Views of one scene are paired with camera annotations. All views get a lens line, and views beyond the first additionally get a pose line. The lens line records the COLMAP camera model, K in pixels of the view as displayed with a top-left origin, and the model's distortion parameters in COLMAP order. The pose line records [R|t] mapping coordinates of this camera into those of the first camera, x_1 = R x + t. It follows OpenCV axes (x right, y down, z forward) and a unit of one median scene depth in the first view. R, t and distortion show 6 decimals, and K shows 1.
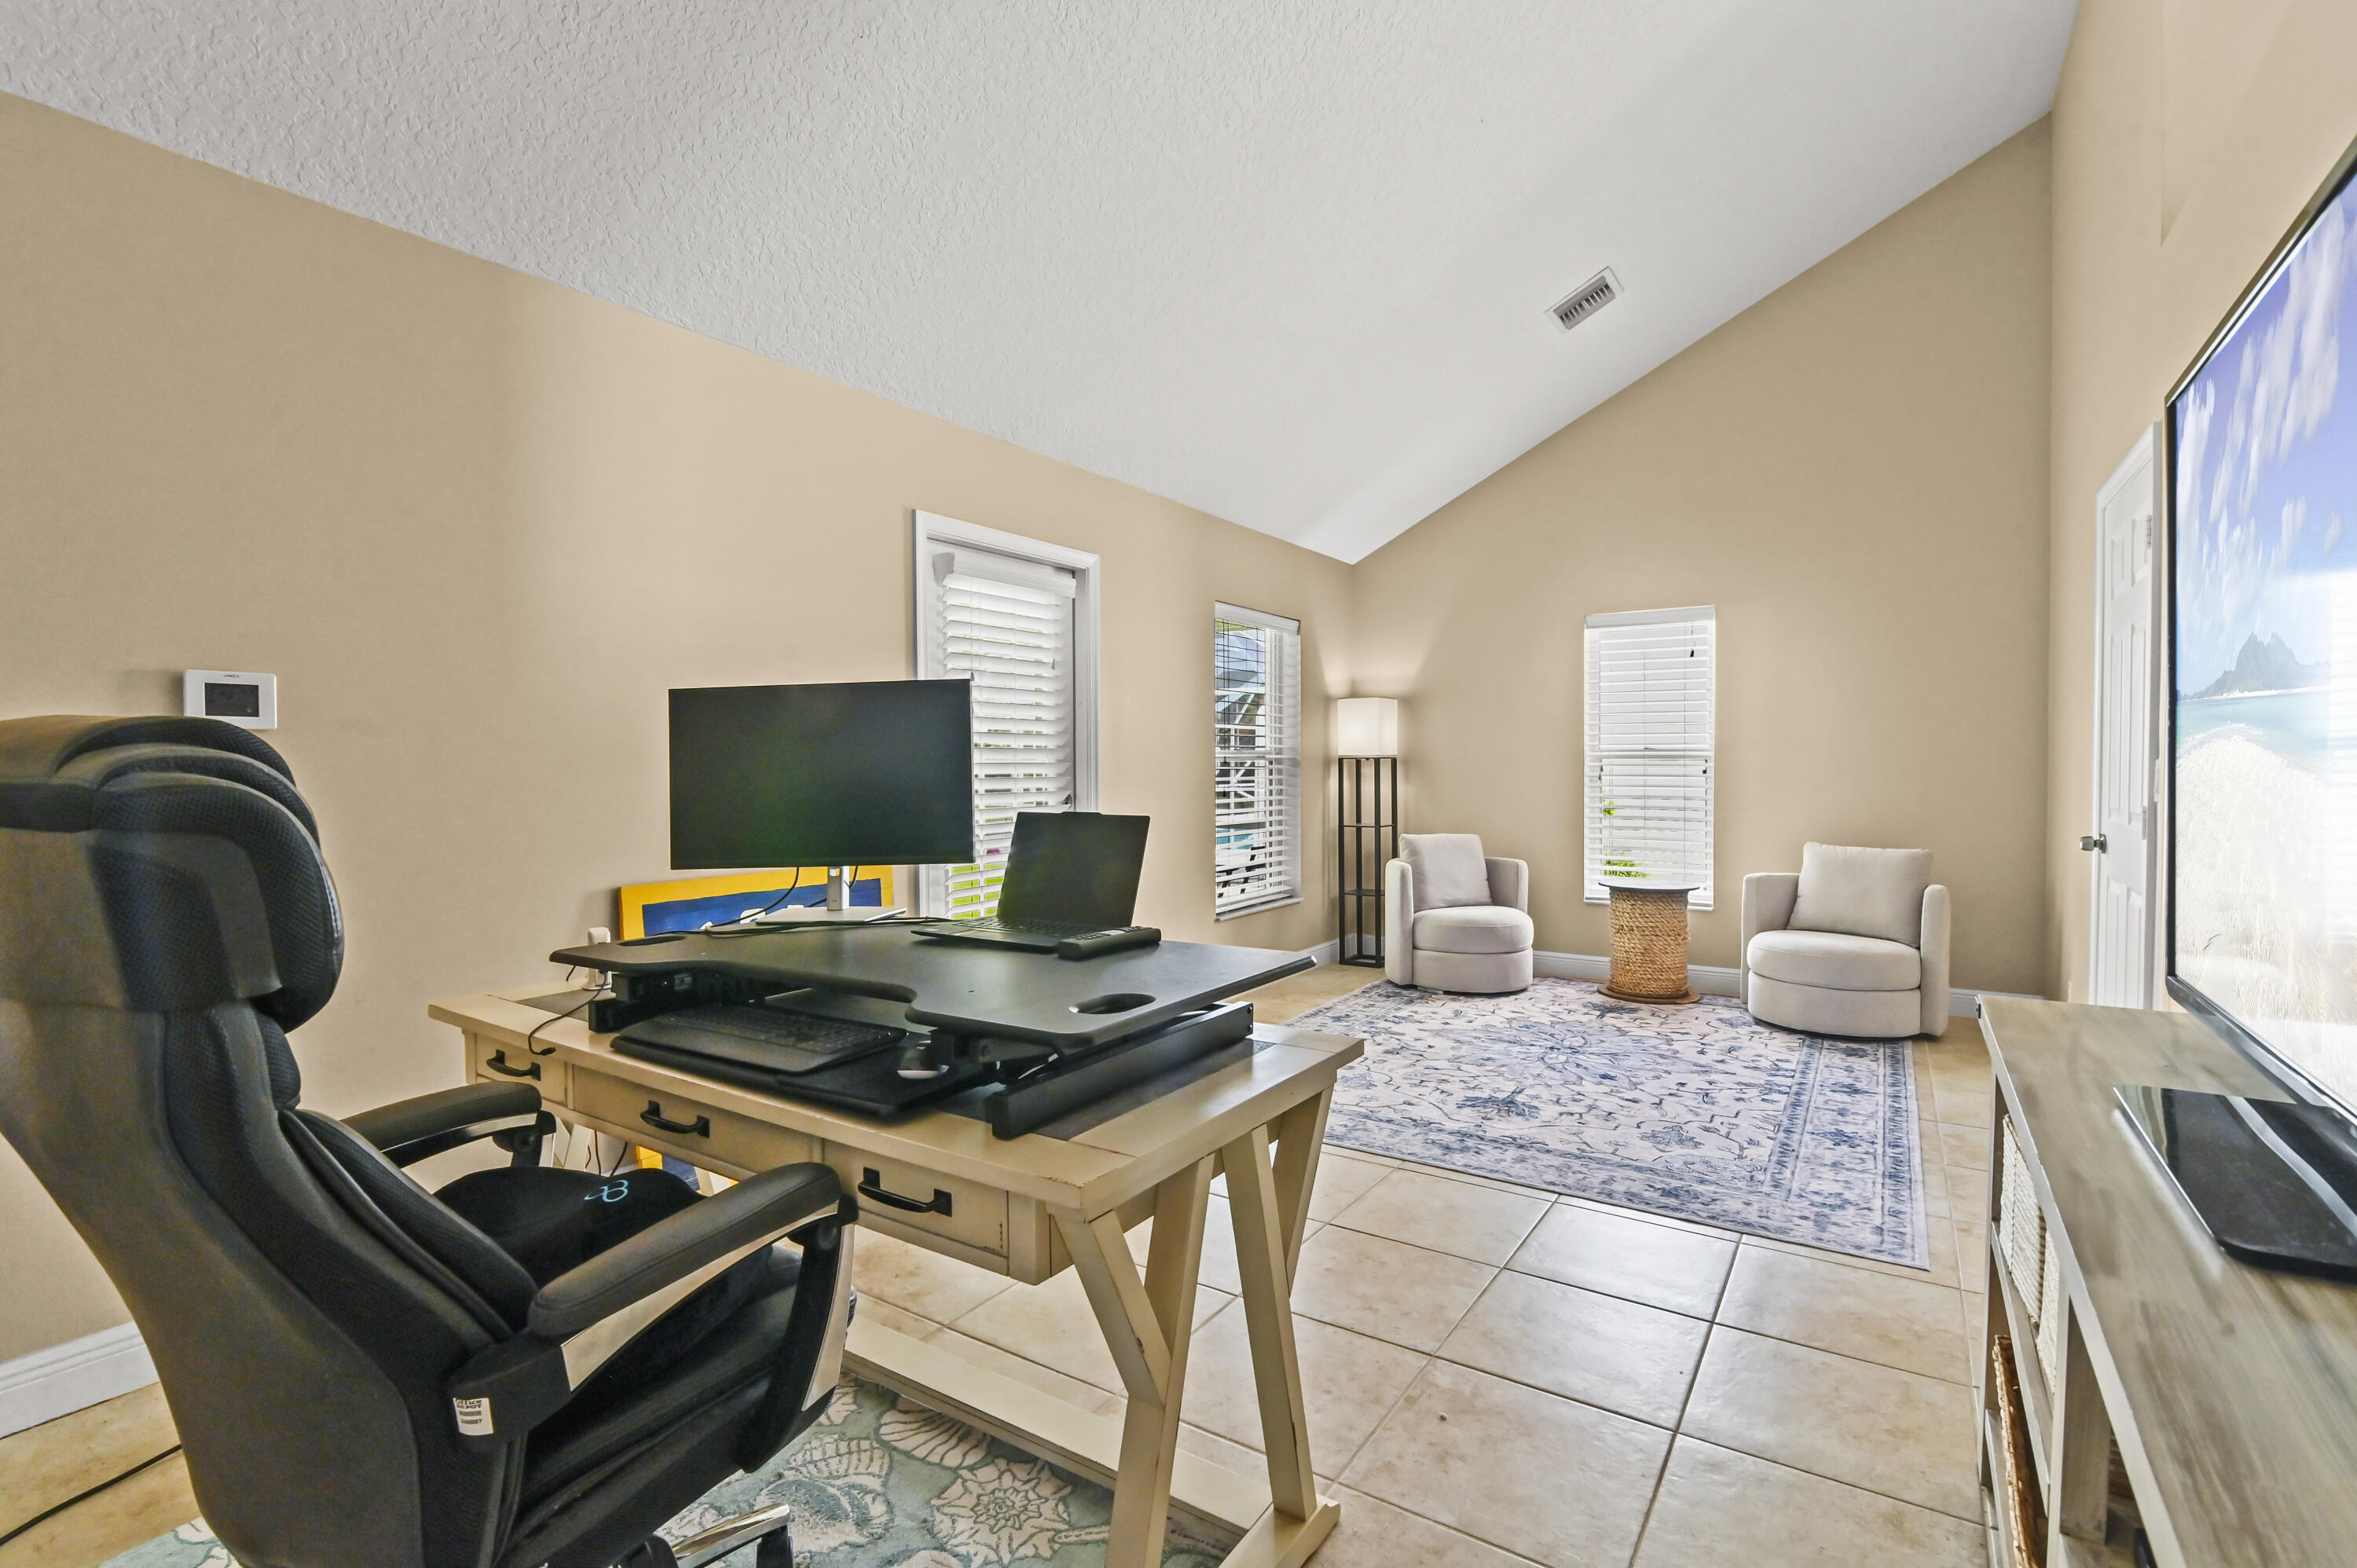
lens RADIAL K [[1084.5, 0, 1178.5], [0, 1084.5, 784.0], [0, 0, 1]] dist [-0.000441, -0.000317]
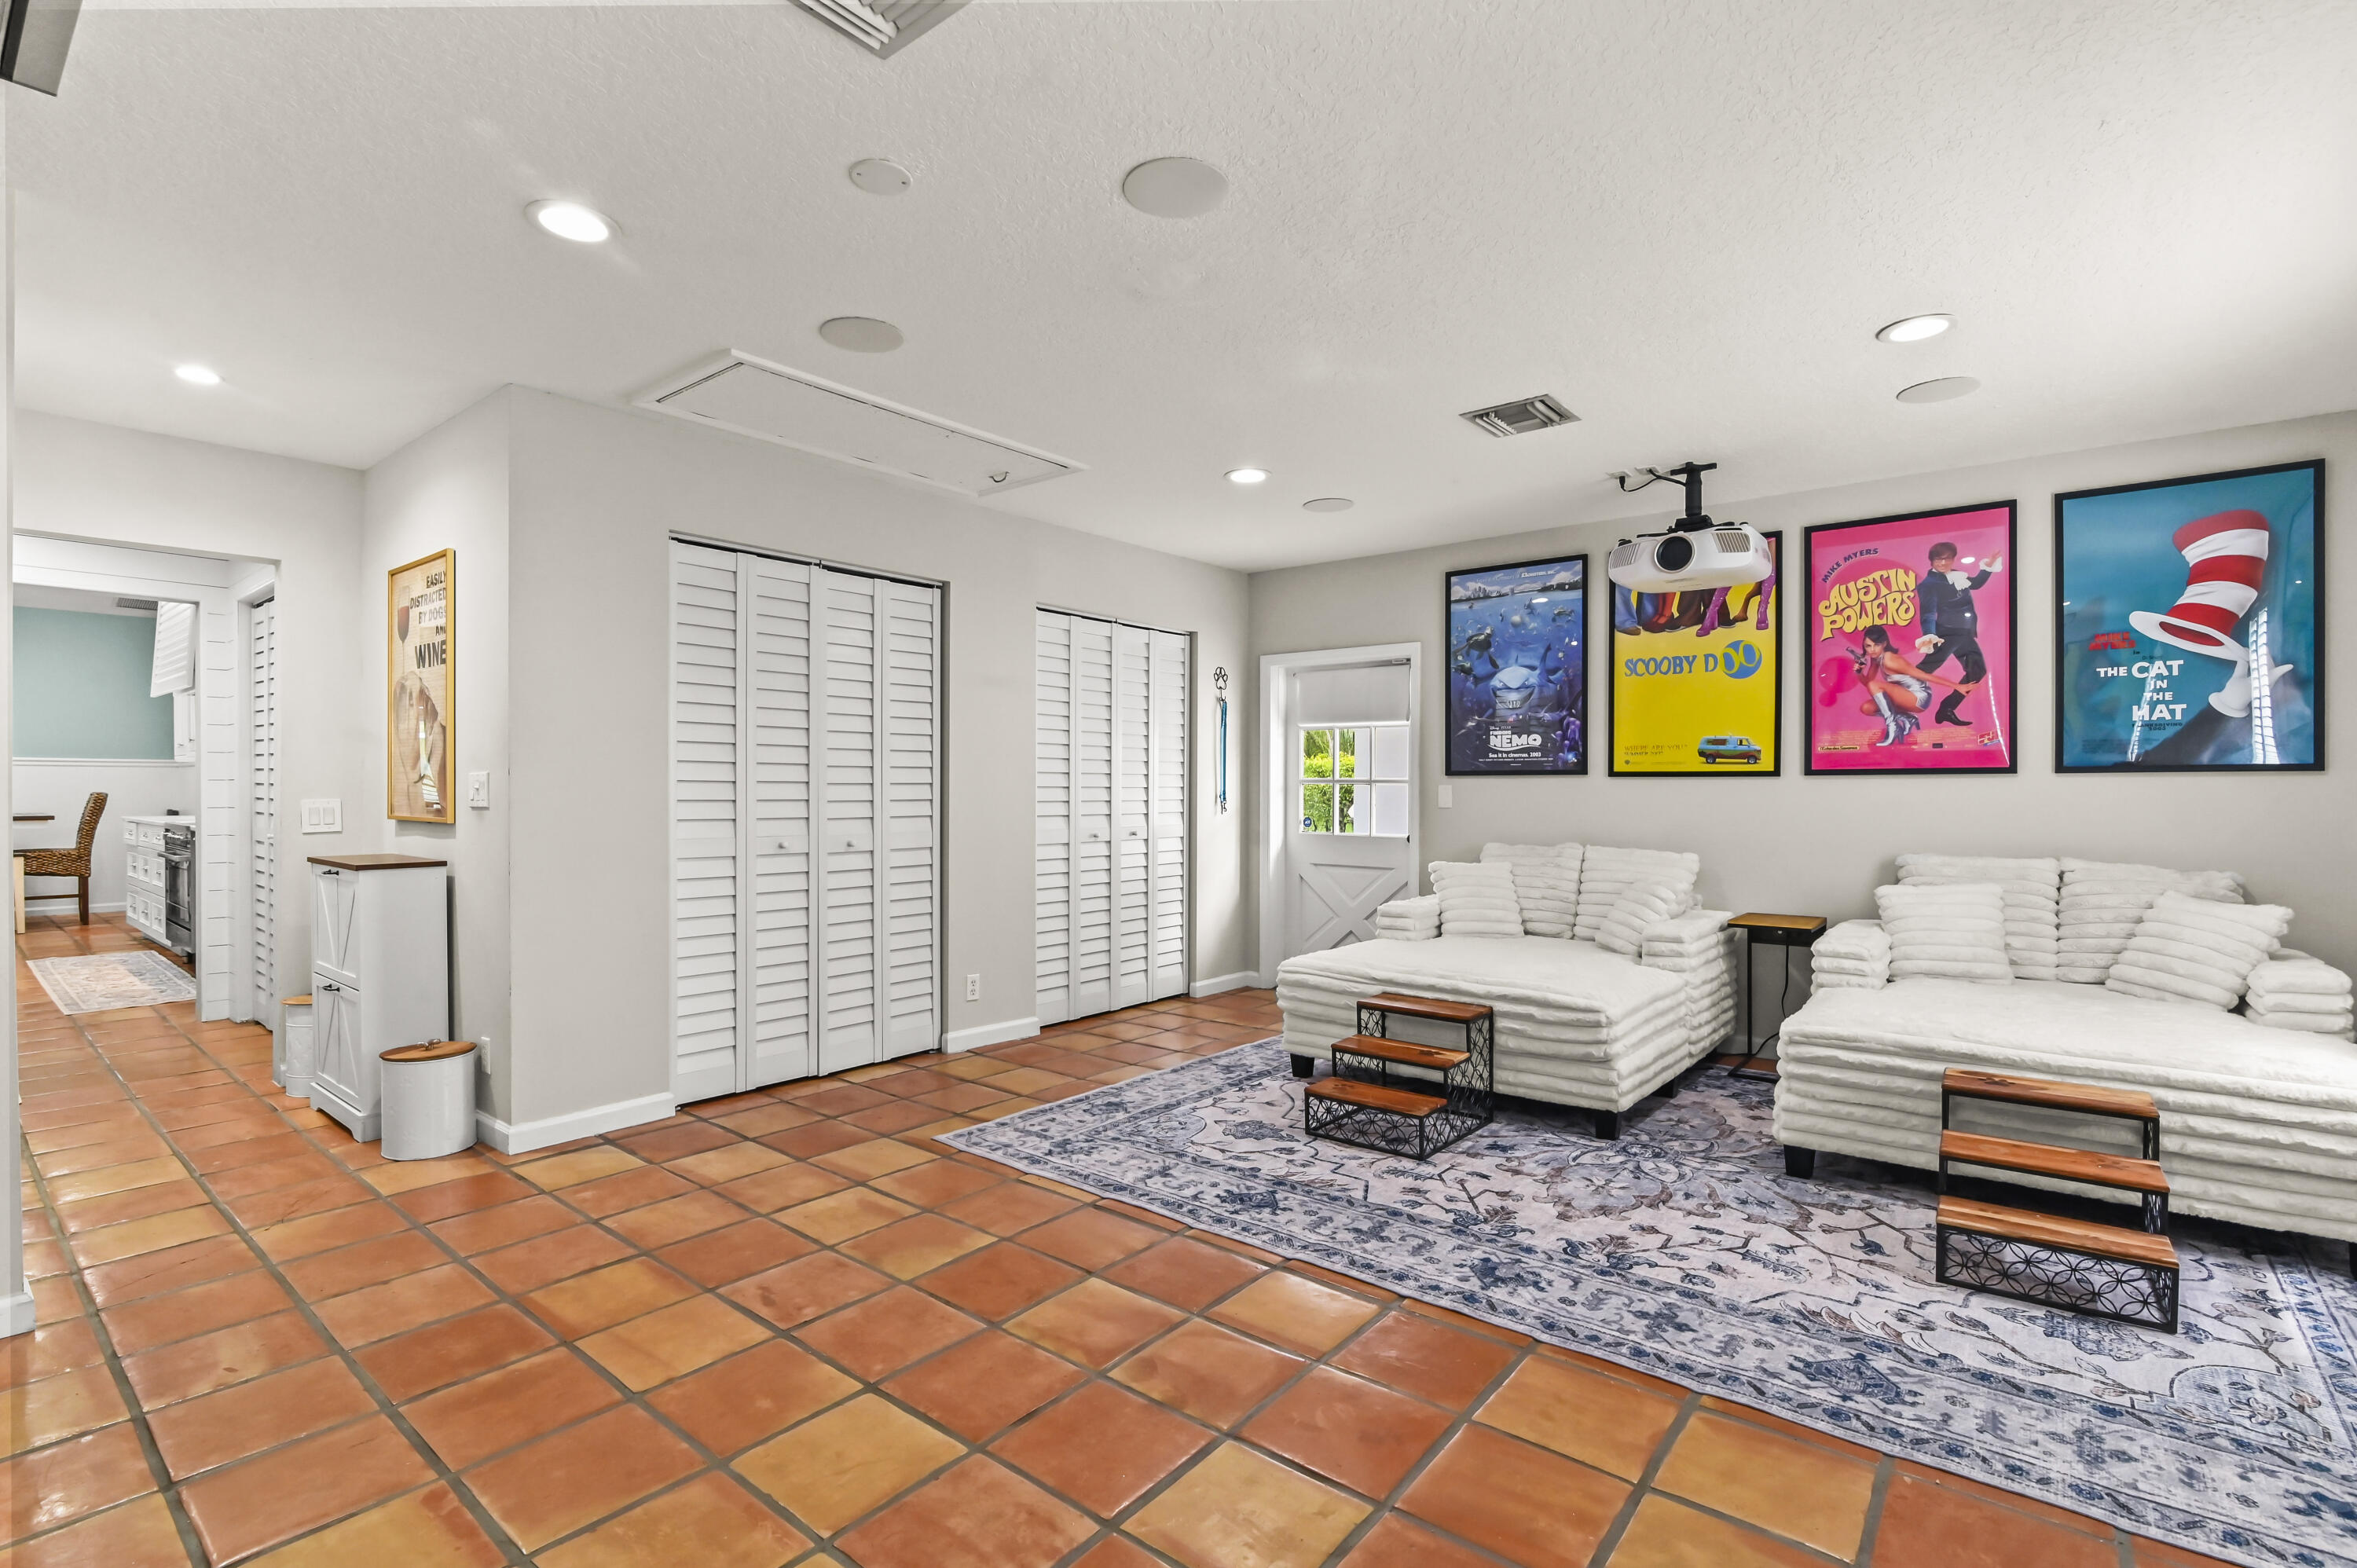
lens RADIAL K [[1084.5, 0, 1178.5], [0, 1084.5, 784.0], [0, 0, 1]] dist [-0.000441, -0.000317]
pose [[-0.091161, -0.008087, -0.995803, 1.351493], [-0.020757, 0.999765, -0.006219, 0.036596], [0.995620, 0.020103, -0.091308, 0.988844]]
